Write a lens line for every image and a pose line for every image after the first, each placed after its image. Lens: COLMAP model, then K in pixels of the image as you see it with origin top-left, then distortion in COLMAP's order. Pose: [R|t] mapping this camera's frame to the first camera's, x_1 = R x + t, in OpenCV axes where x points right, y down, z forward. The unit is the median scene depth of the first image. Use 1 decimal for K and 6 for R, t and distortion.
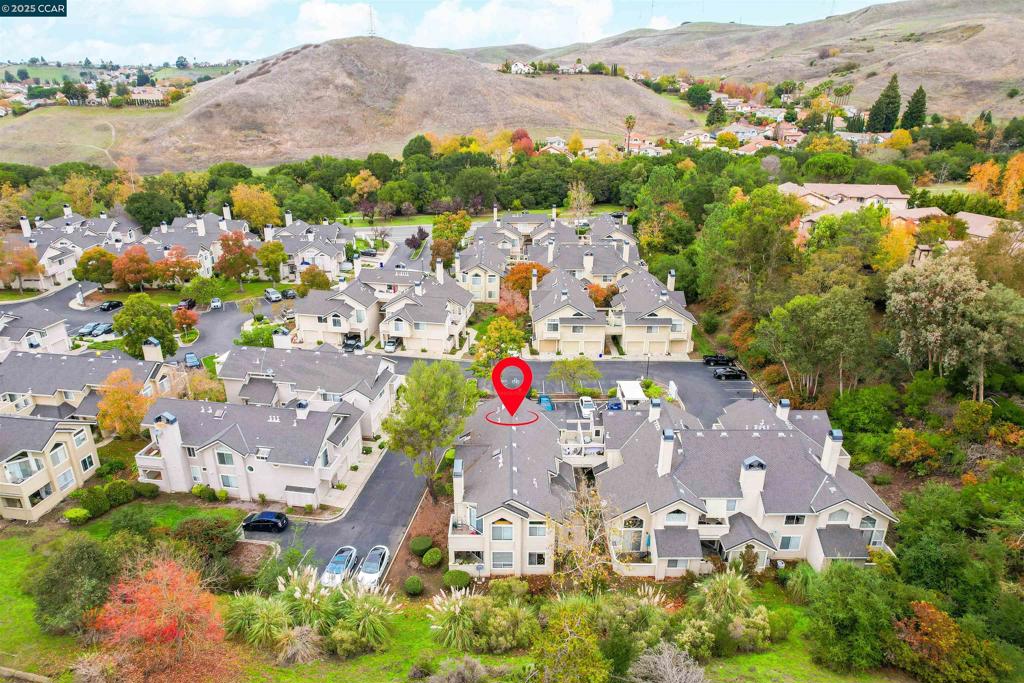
lens RADIAL K [[657.8, 0, 512.0], [0, 657.8, 341.5], [0, 0, 1]] dist [-0.039480, 0.059955]
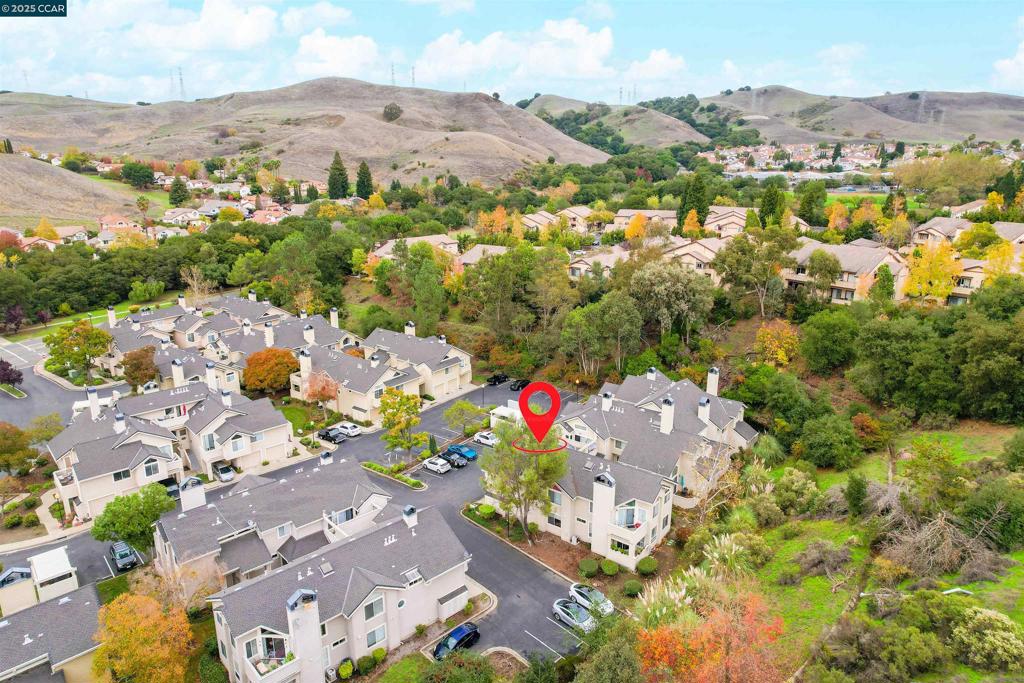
lens RADIAL K [[657.8, 0, 512.0], [0, 657.8, 341.5], [0, 0, 1]] dist [-0.039480, 0.059955]
pose [[0.608960, -0.222475, 0.761363, -0.276717], [0.301342, 0.952783, 0.037388, -0.036226], [-0.733731, 0.206663, 0.647247, 0.088972]]
